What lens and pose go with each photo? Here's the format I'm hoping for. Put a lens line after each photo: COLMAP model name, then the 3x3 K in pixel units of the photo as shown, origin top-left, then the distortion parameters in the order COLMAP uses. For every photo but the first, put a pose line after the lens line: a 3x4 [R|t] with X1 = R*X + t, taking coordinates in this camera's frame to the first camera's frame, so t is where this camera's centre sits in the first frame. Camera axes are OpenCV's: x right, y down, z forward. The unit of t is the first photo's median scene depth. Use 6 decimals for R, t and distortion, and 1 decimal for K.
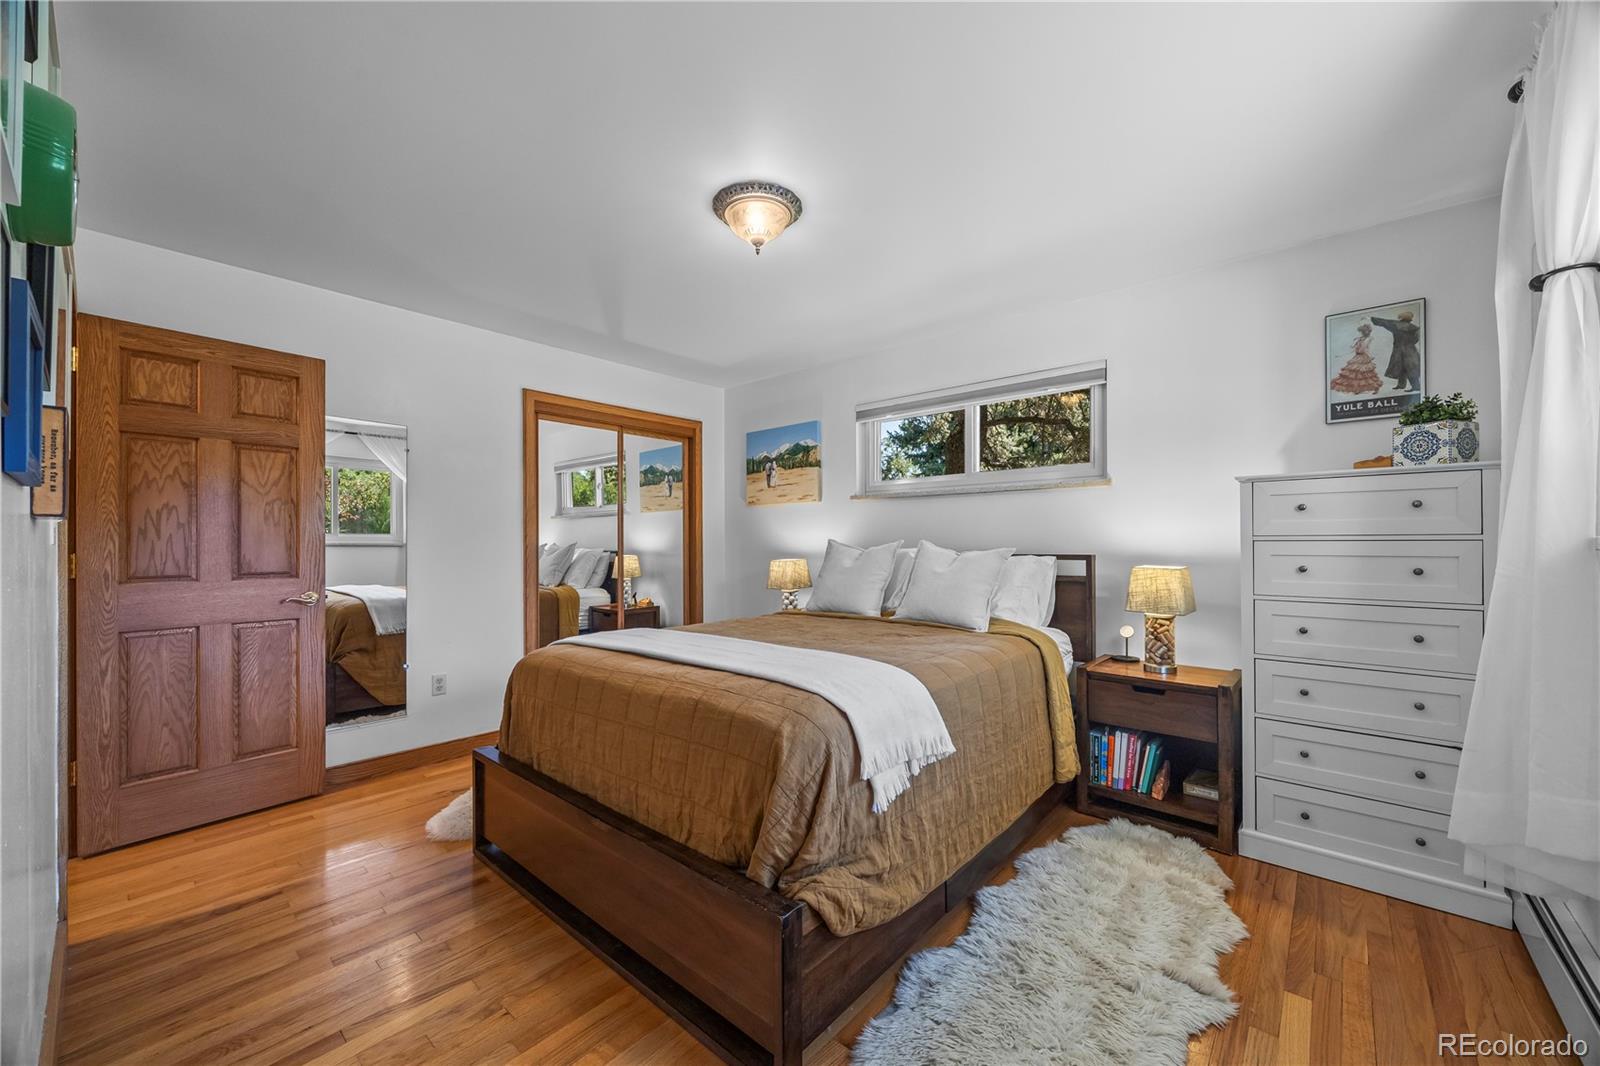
lens RADIAL K [[609.5, 0, 806.7], [0, 609.5, 536.8], [0, 0, 1]] dist [-0.002481, -0.000201]
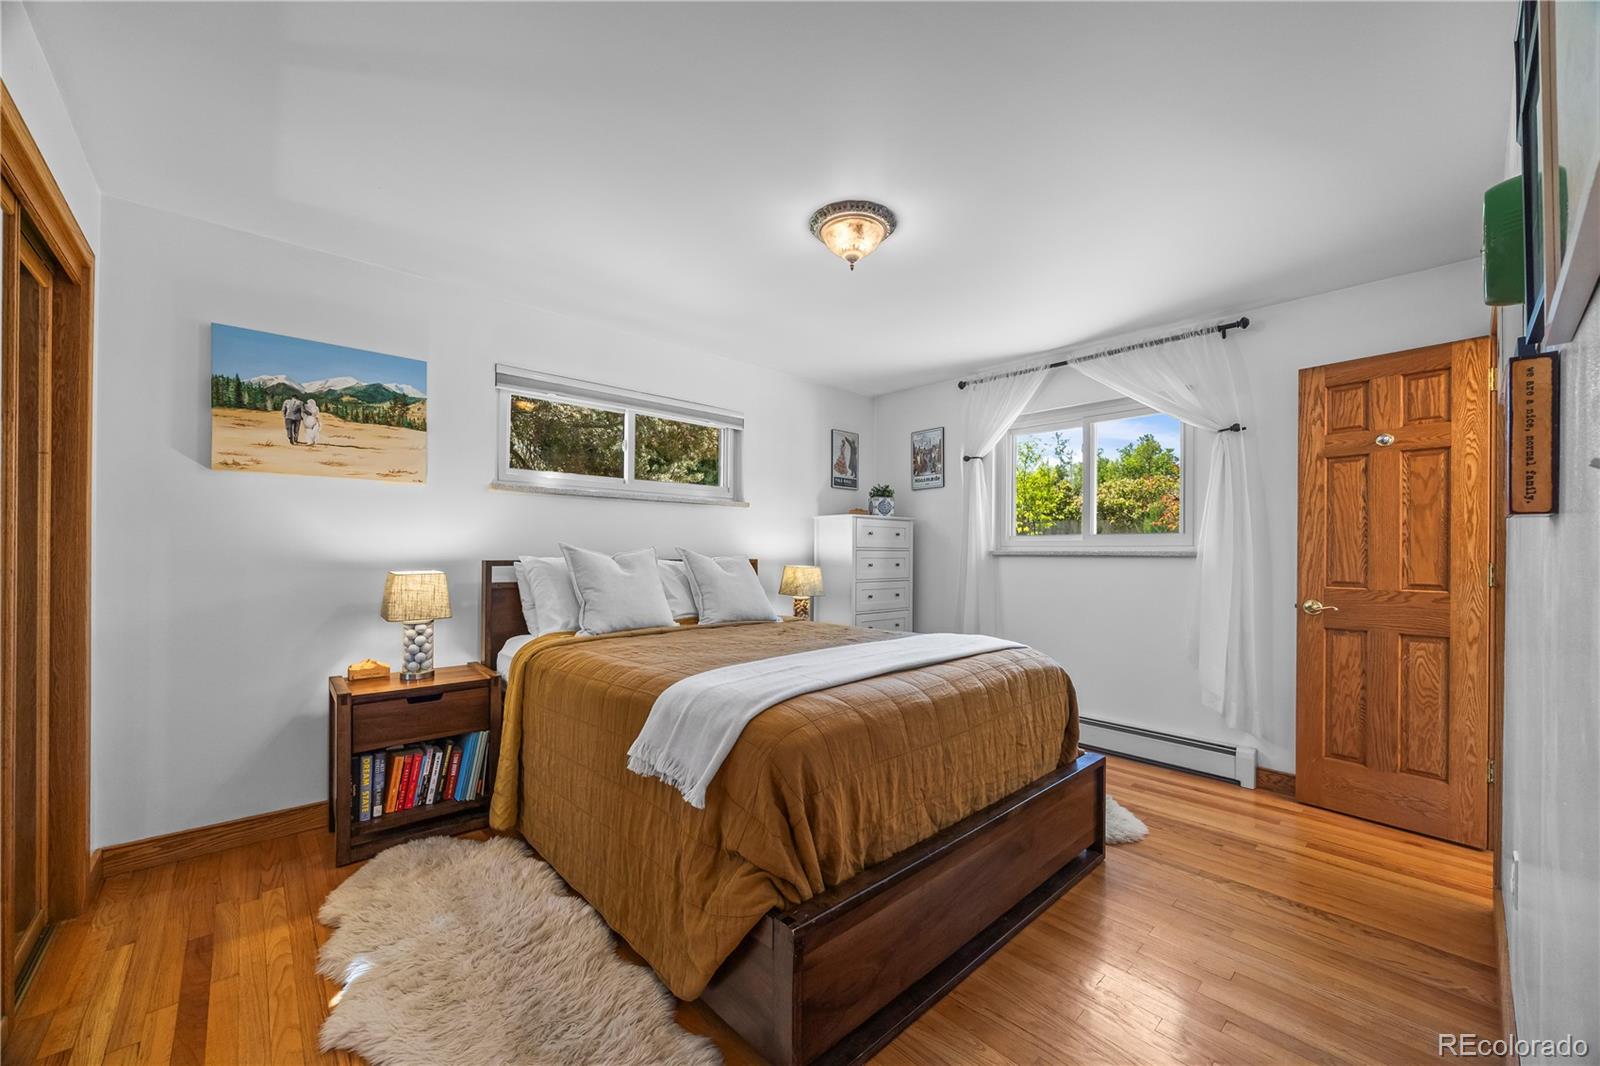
lens RADIAL K [[609.5, 0, 806.2], [0, 609.5, 548.1], [0, 0, 1]] dist [-0.002481, -0.000201]
pose [[0.108919, 0.007122, 0.994025, -0.585461], [-0.020219, 0.999783, -0.004948, 0.006658], [-0.993845, -0.019559, 0.109040, 0.507107]]
